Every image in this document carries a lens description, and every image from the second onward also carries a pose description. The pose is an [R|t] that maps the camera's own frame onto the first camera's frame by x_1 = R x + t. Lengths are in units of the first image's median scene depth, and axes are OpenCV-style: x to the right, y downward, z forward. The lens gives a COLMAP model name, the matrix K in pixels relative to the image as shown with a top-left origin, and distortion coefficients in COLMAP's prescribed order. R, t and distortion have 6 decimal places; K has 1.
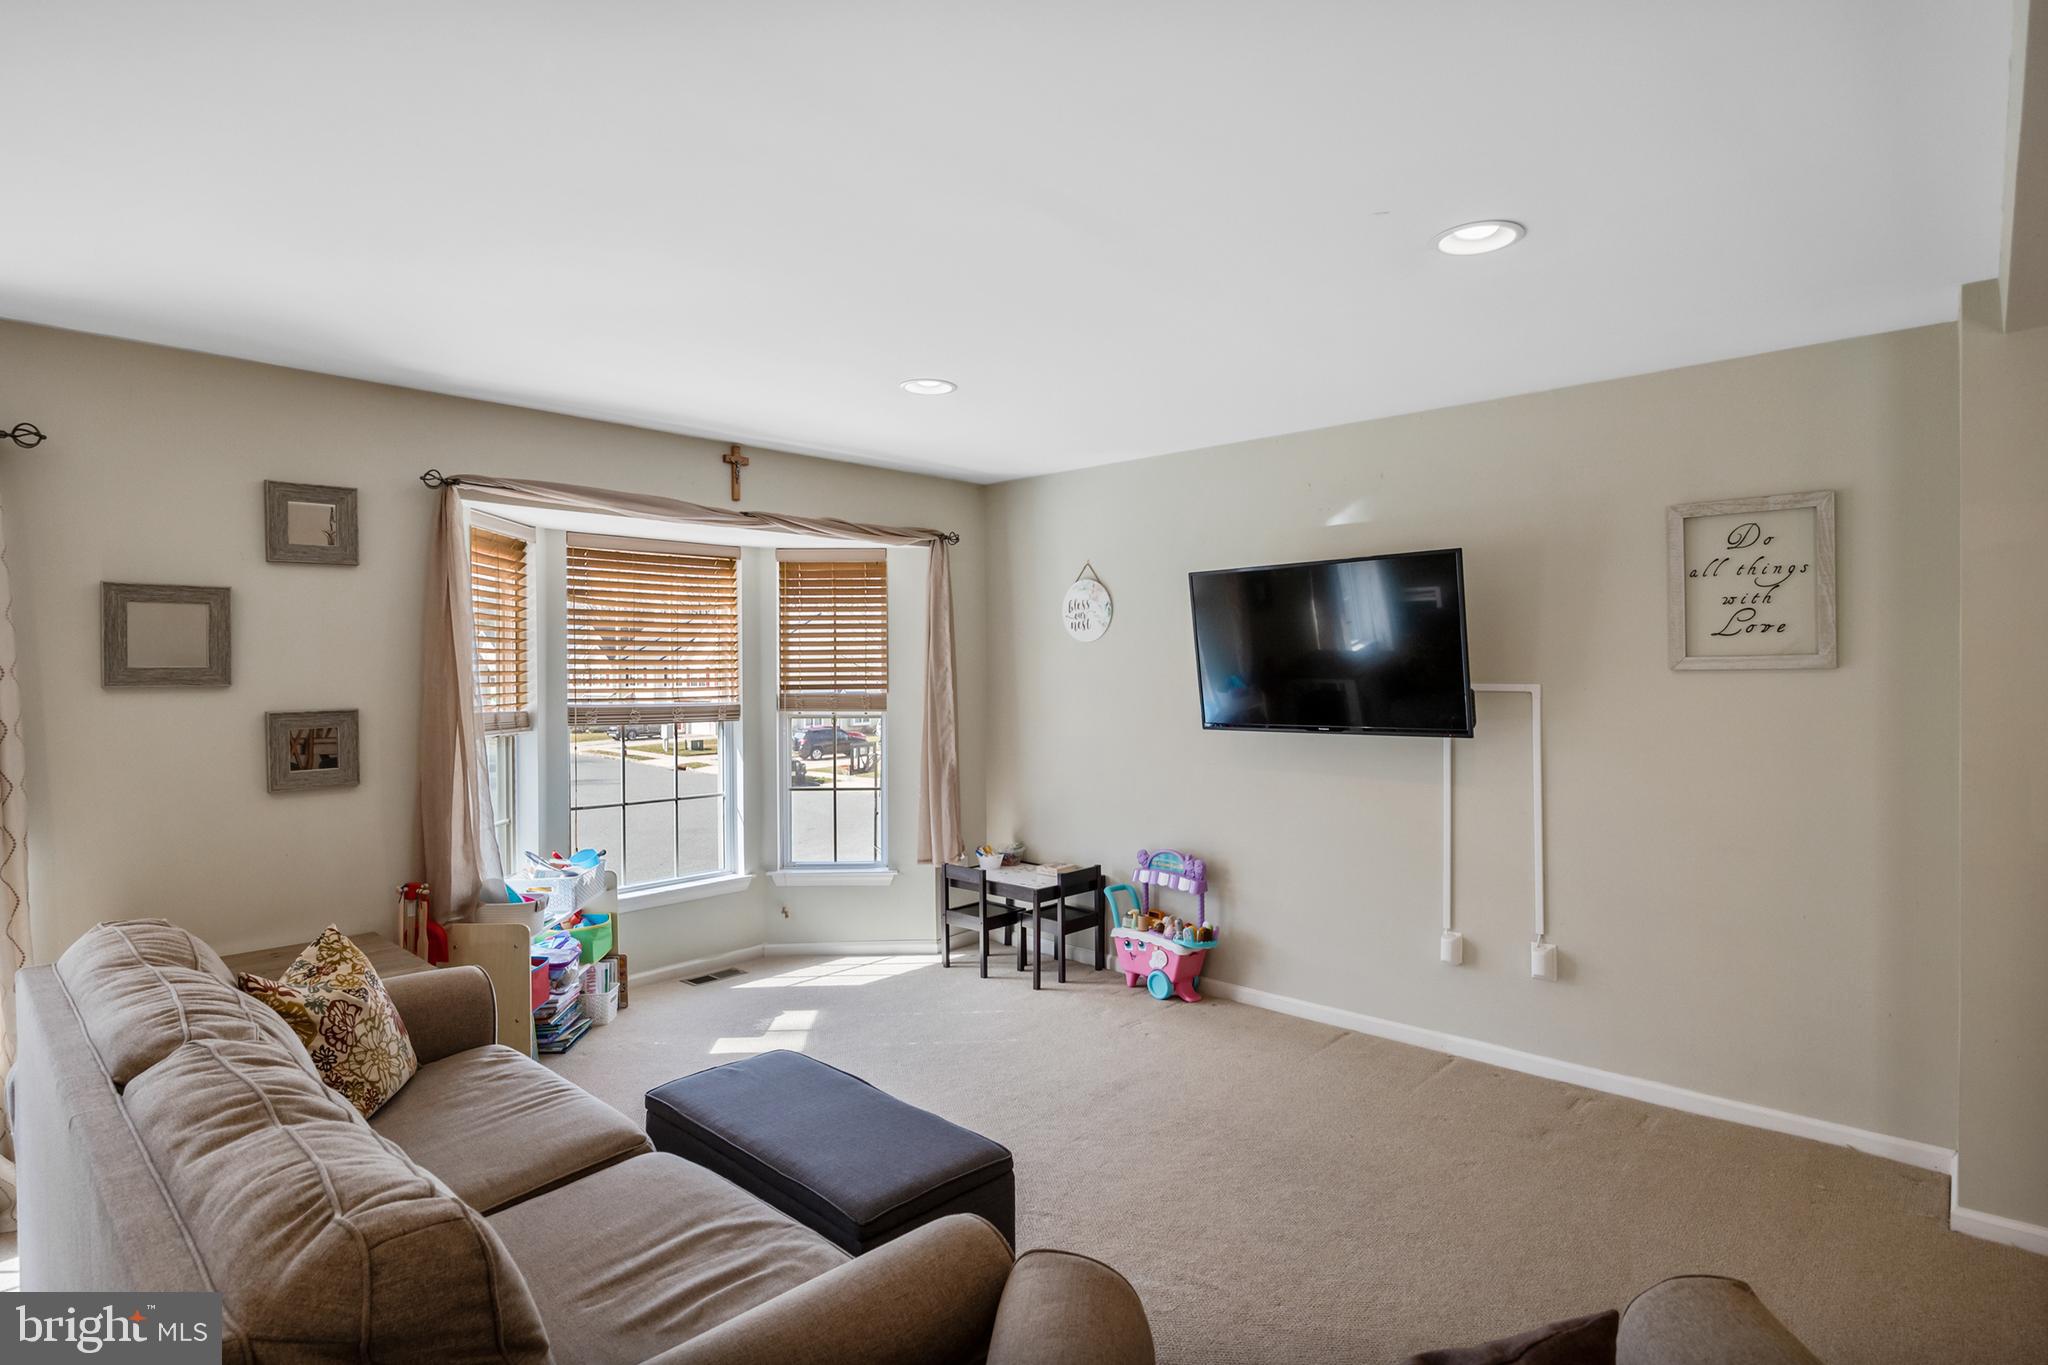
lens RADIAL K [[1060.9, 0, 1025.9], [0, 1060.9, 683.2], [0, 0, 1]] dist [-0.003865, 0.000379]
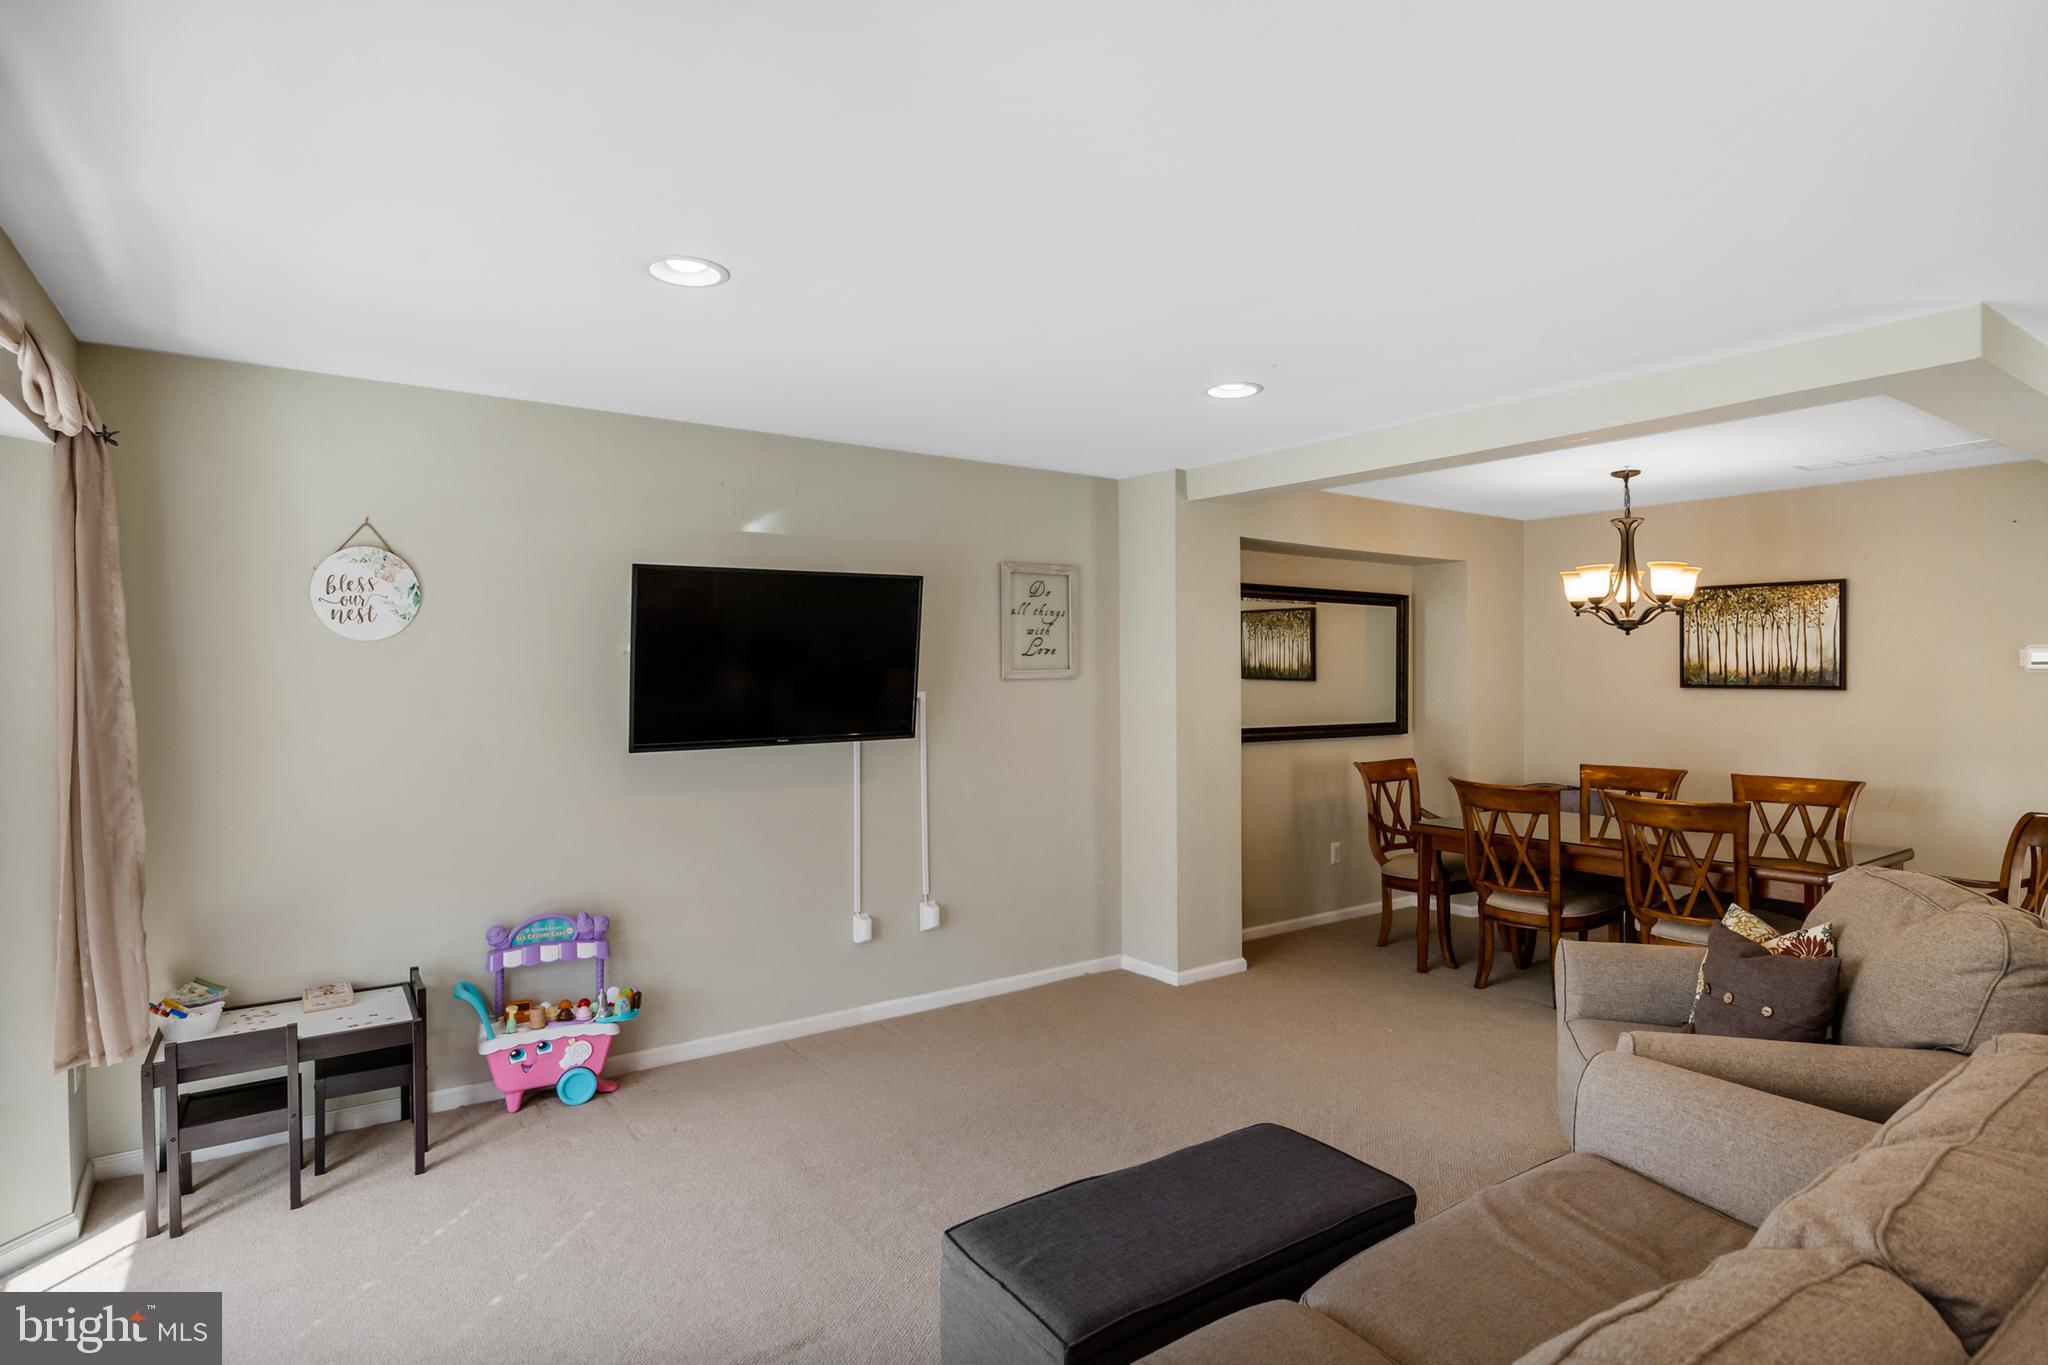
lens RADIAL K [[1060.9, 0, 1019.1], [0, 1060.9, 679.1], [0, 0, 1]] dist [-0.003865, 0.000379]
pose [[0.209251, 0.000780, 0.977862, -0.608142], [0.019450, 0.999799, -0.004960, -0.004115], [-0.977669, 0.020057, 0.209193, 0.552284]]
